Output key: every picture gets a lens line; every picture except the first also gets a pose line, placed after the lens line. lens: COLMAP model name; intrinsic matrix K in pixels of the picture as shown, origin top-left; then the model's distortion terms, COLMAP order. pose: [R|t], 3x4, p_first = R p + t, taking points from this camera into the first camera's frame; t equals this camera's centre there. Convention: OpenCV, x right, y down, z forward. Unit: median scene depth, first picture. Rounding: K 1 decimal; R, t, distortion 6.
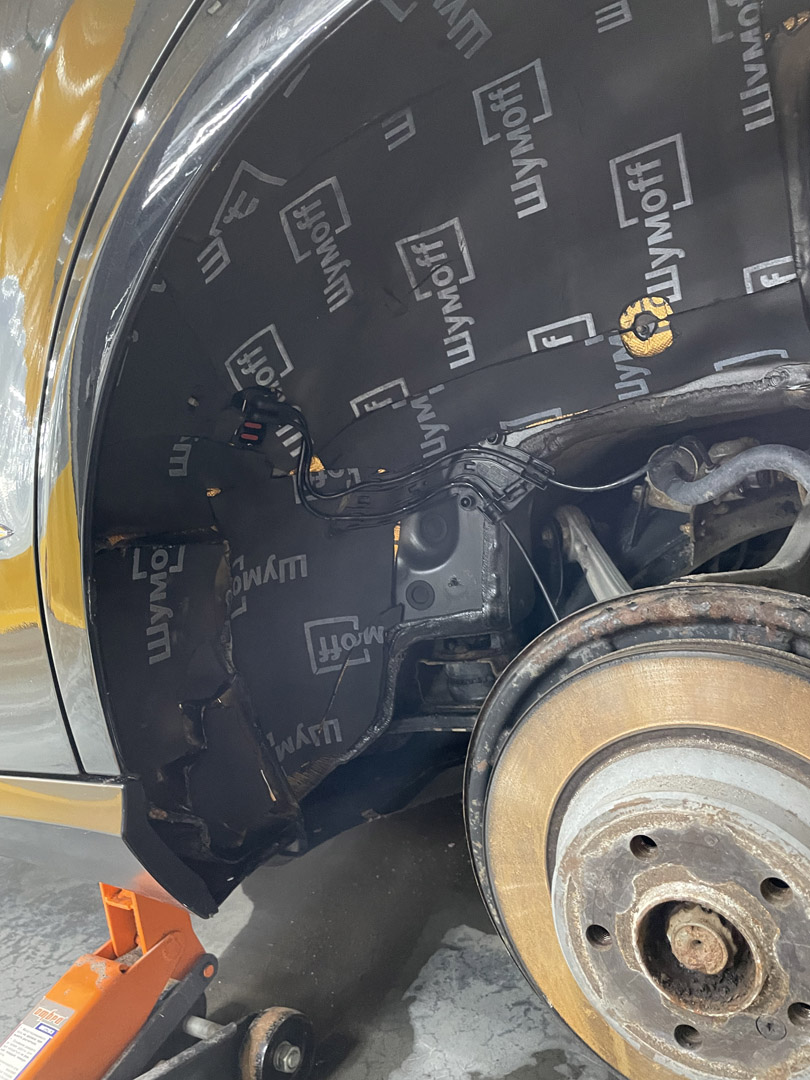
lens RADIAL K [[823.7, 0, 404.4], [0, 823.7, 539.9], [0, 0, 1]] dist [0.072084, -0.098850]
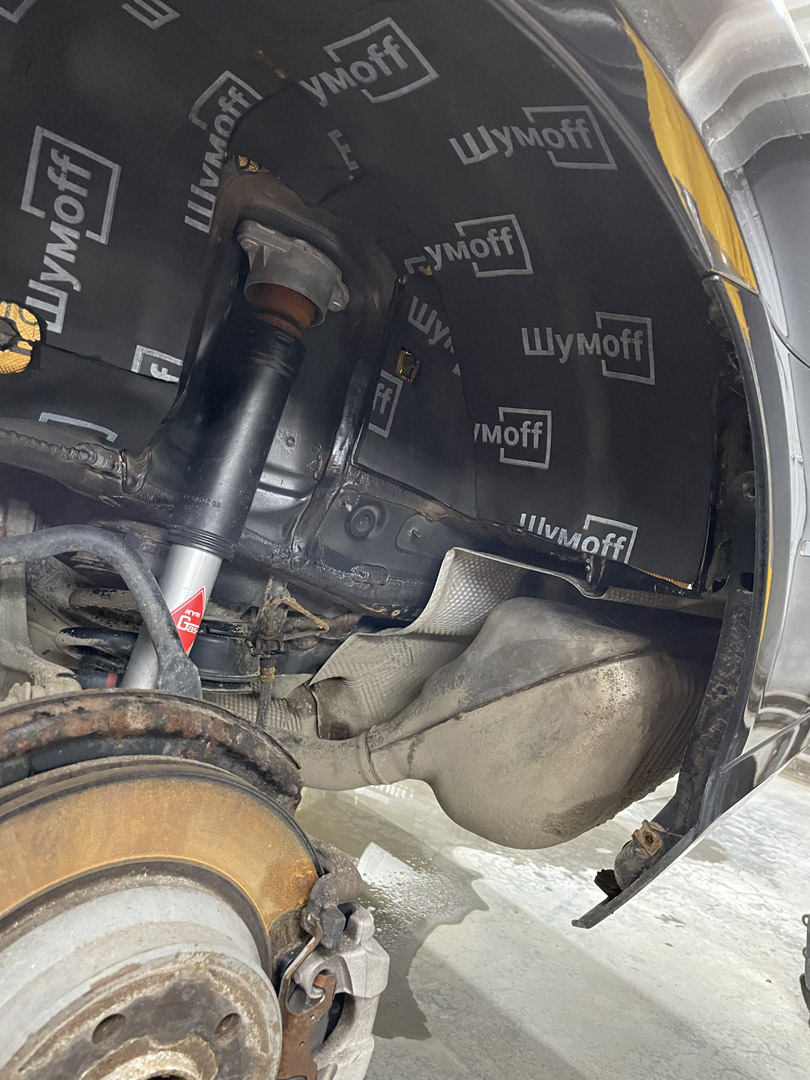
lens RADIAL K [[823.7, 0, 406.8], [0, 823.7, 542.9], [0, 0, 1]] dist [0.072084, -0.098850]
pose [[0.159792, 0.212609, 0.963983, -0.403712], [-0.179198, 0.966554, -0.183472, 0.011220], [-0.970749, -0.143427, 0.192547, 0.482257]]
